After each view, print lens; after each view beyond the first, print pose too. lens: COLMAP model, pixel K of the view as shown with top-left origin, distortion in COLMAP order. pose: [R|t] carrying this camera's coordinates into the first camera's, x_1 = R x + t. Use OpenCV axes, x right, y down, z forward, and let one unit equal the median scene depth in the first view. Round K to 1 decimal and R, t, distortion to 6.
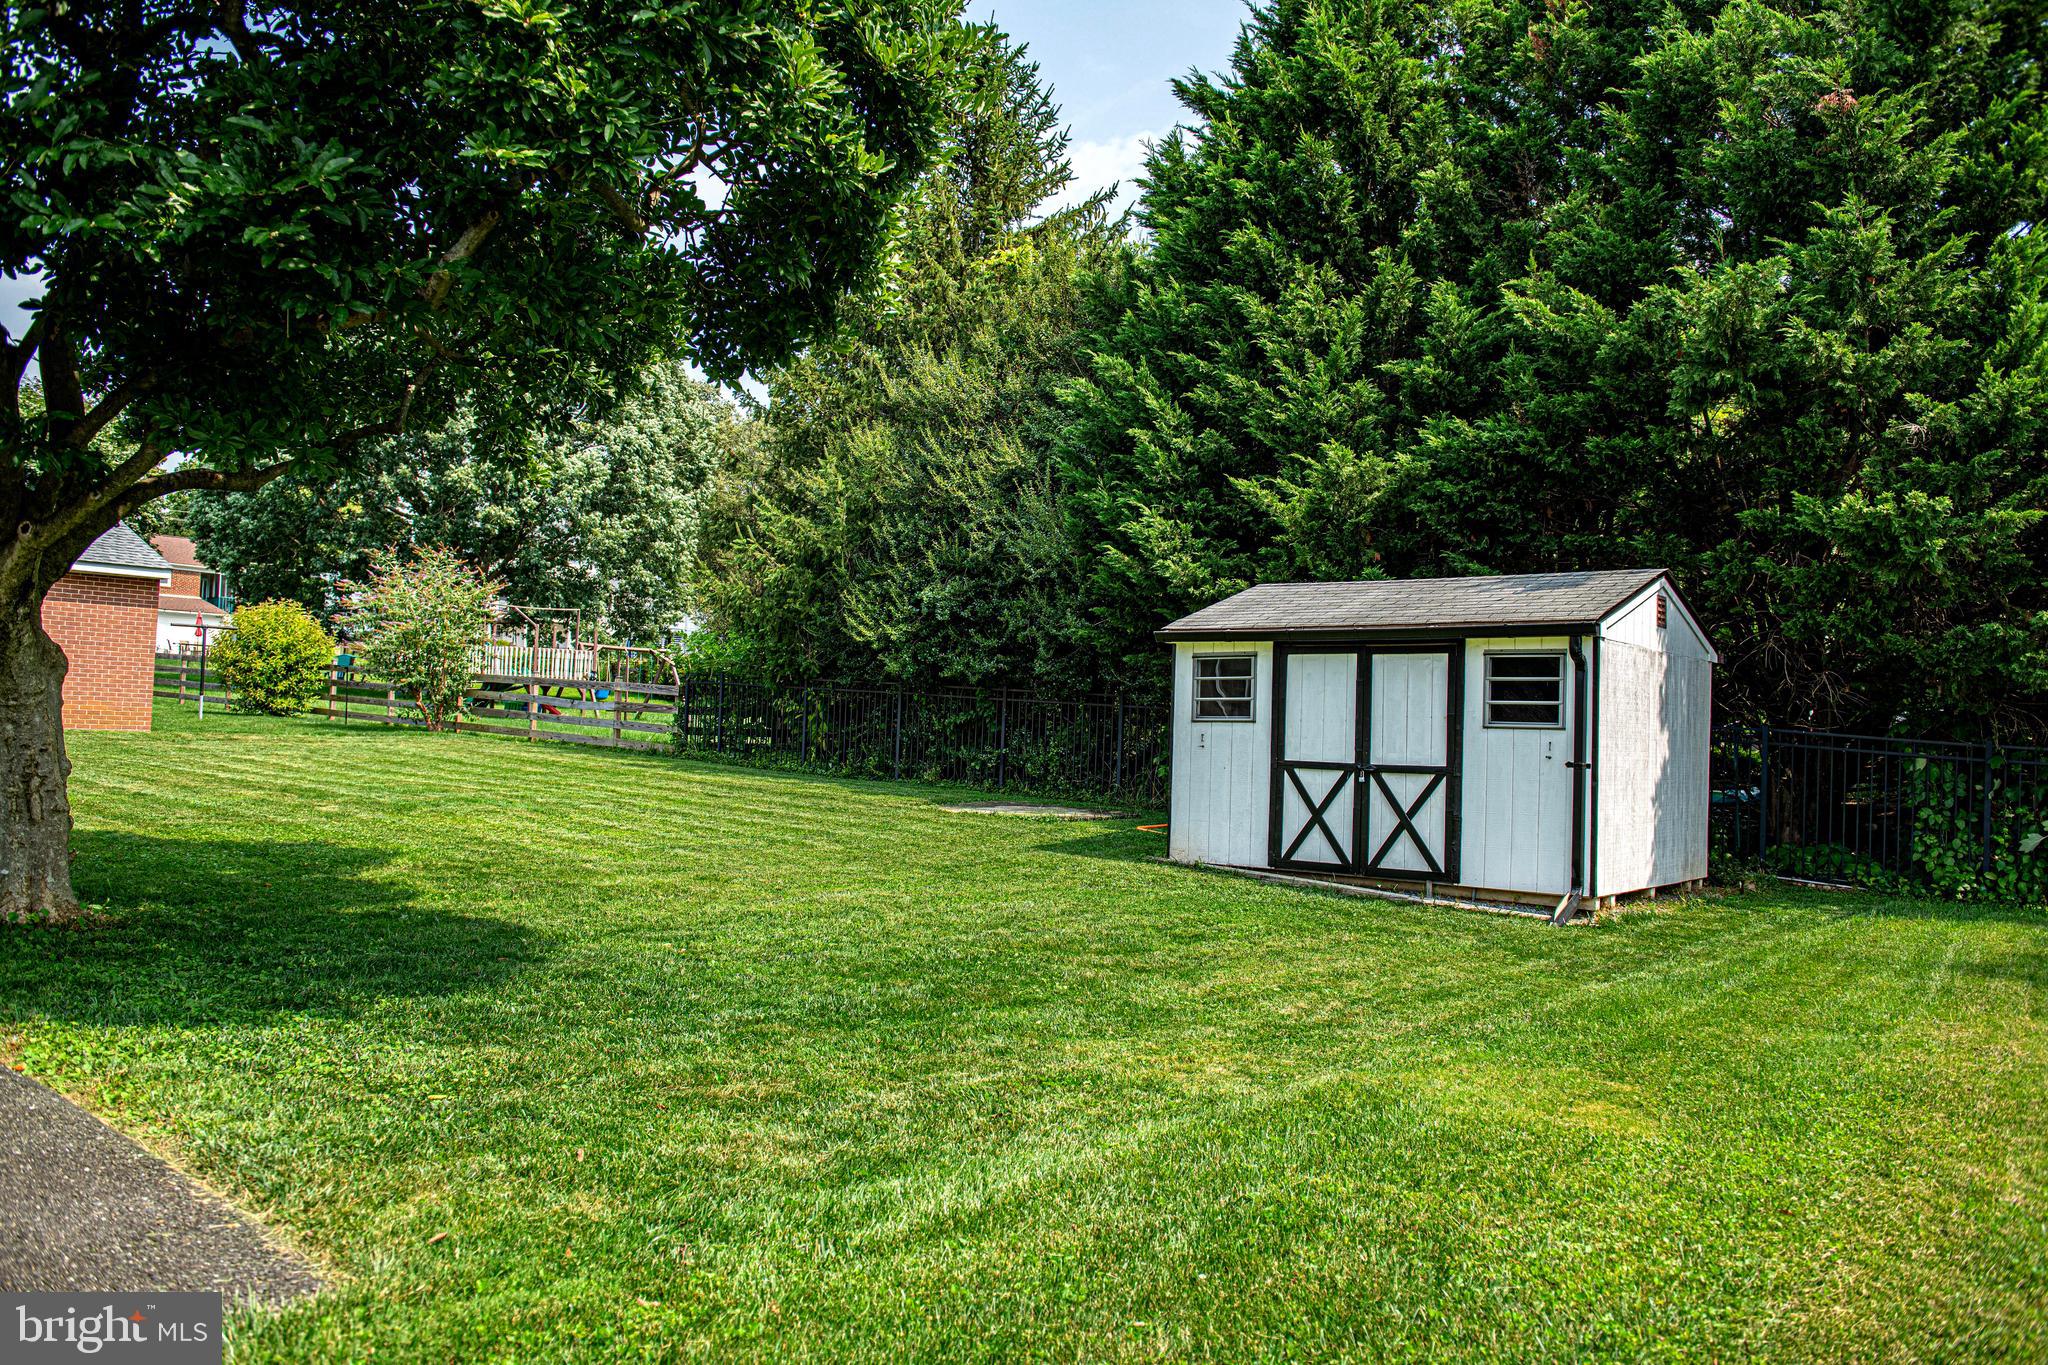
lens RADIAL K [[1547.9, 0, 1011.3], [0, 1547.9, 685.6], [0, 0, 1]] dist [-0.025584, 0.010689]
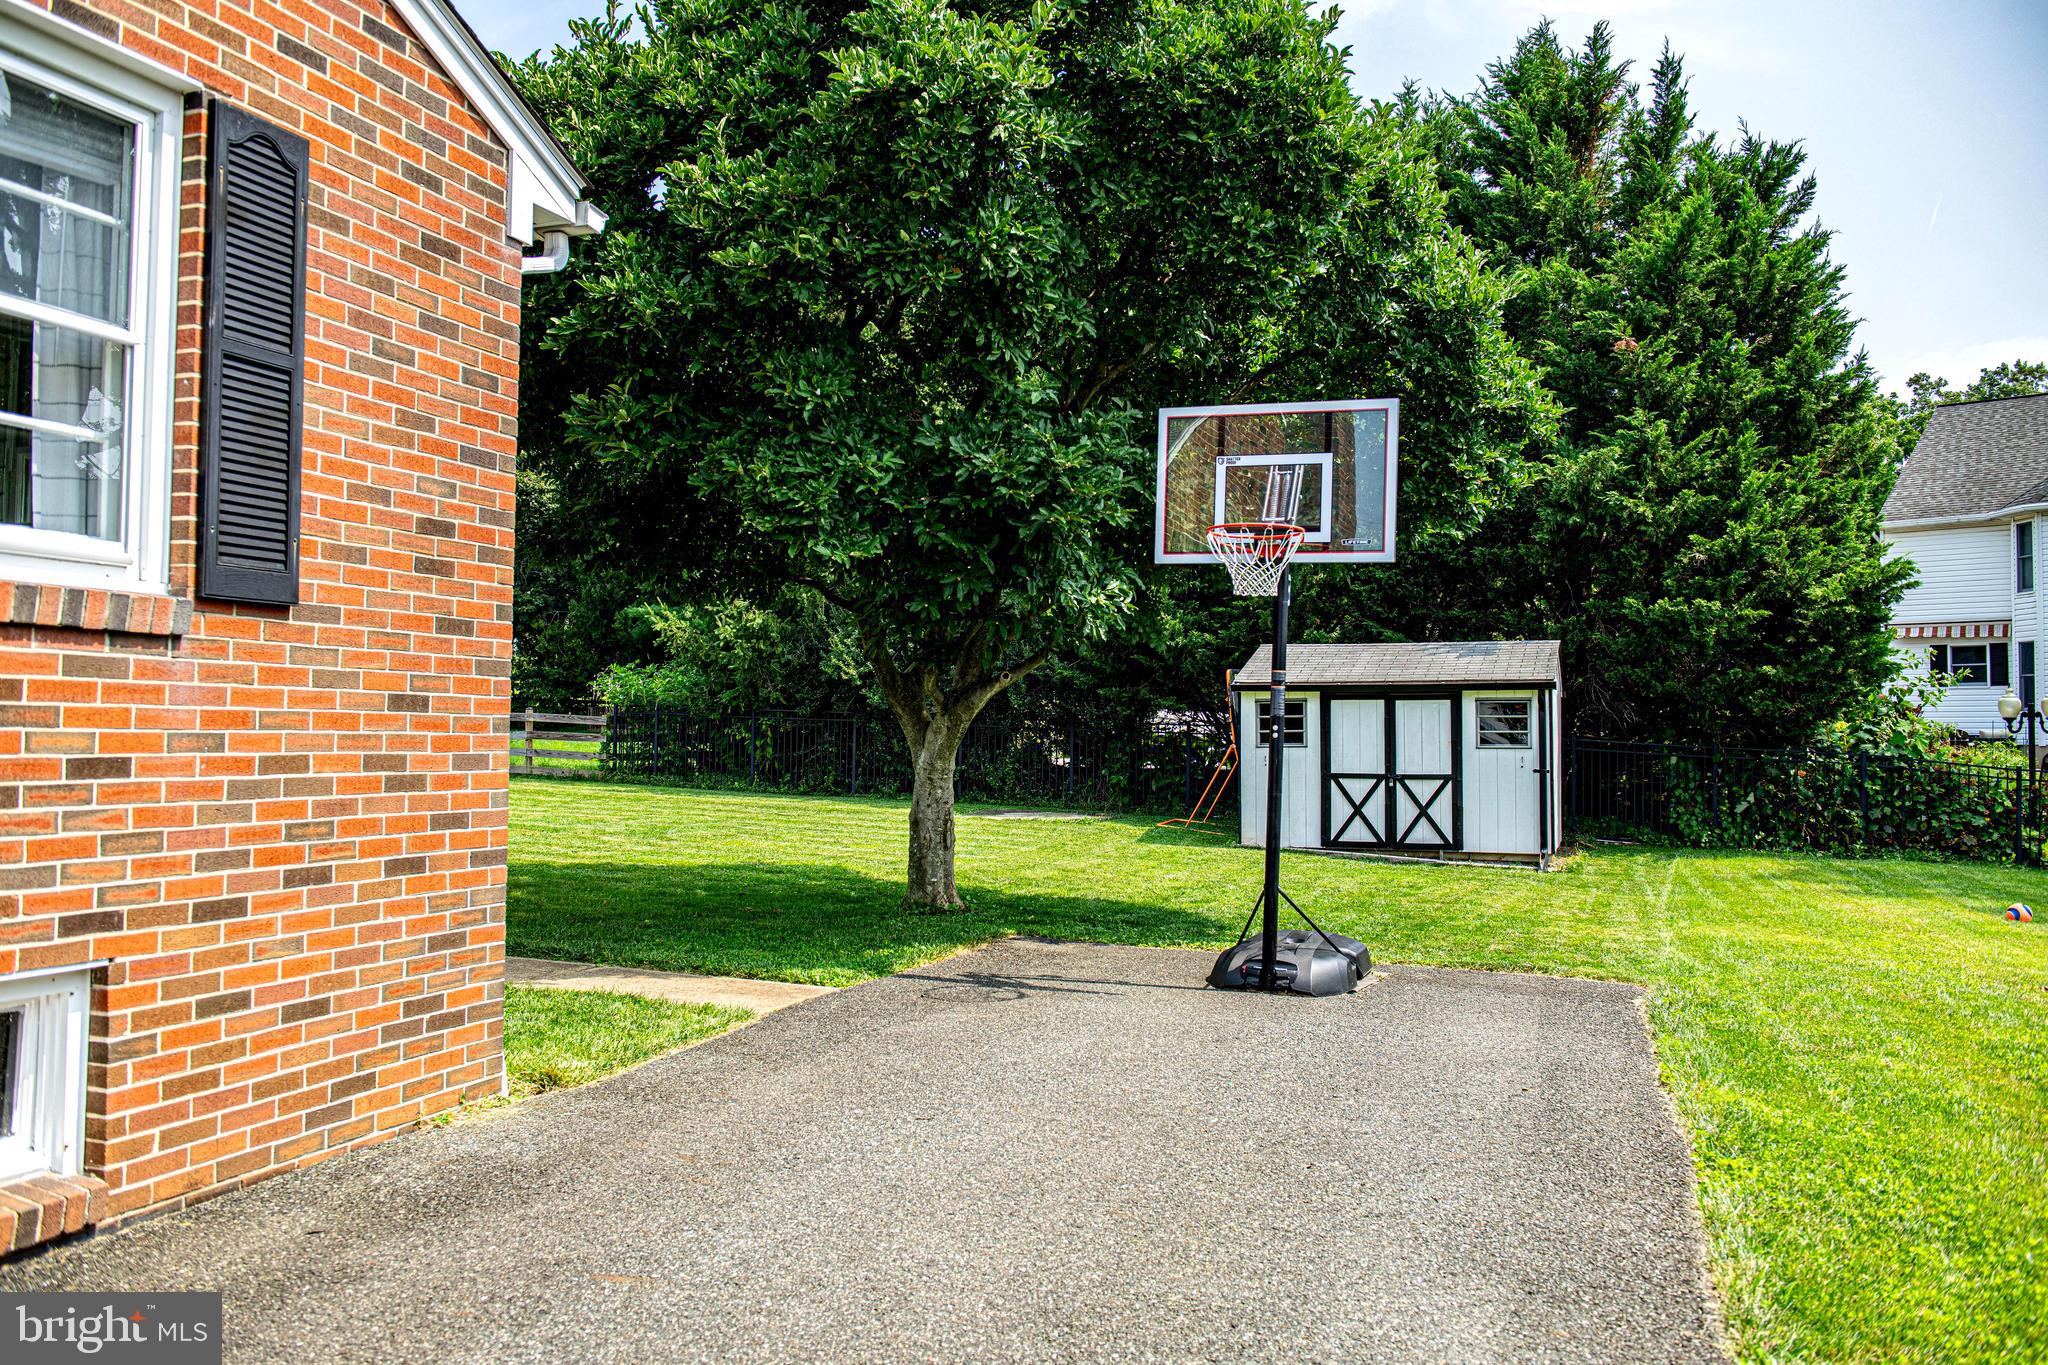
lens RADIAL K [[1634.1, 0, 1040.3], [0, 1634.1, 647.3], [0, 0, 1]] dist [0.010117, 0.003675]
pose [[0.940502, -0.009277, 0.339662, -0.601551], [0.014837, 0.999795, -0.013776, -0.052761], [-0.339465, 0.017996, 0.940447, -0.357787]]
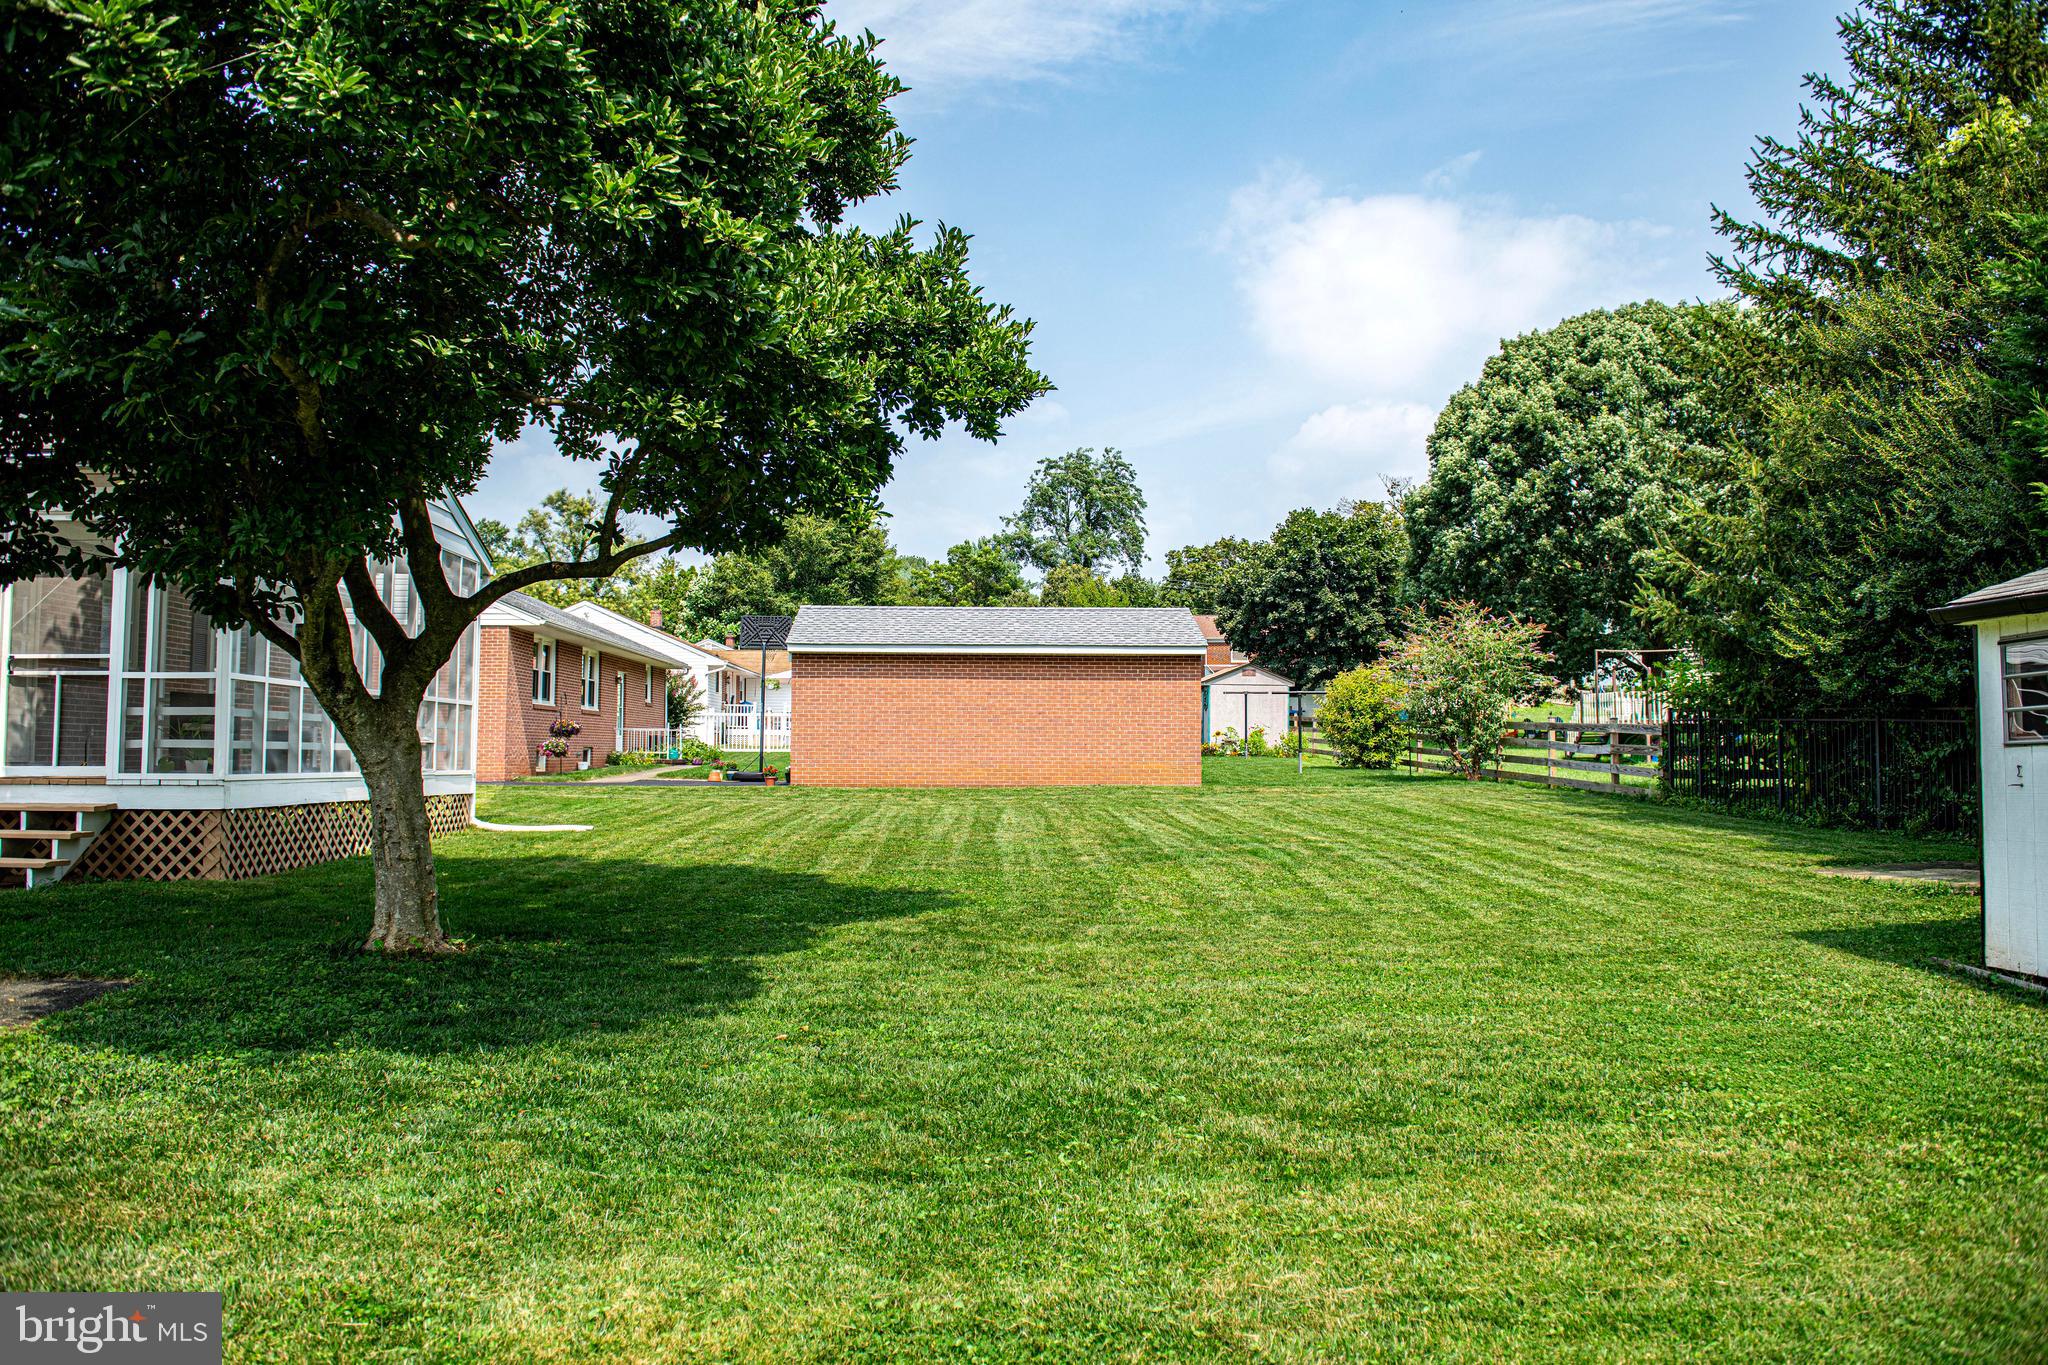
lens RADIAL K [[1415.5, 0, 1035.0], [0, 1415.5, 689.3], [0, 0, 1]] dist [-0.032483, -0.009118]
pose [[0.657986, -0.066479, -0.750090, 0.298042], [0.040086, 0.997775, -0.053267, 0.016616], [0.751962, 0.004981, 0.659187, 0.359449]]
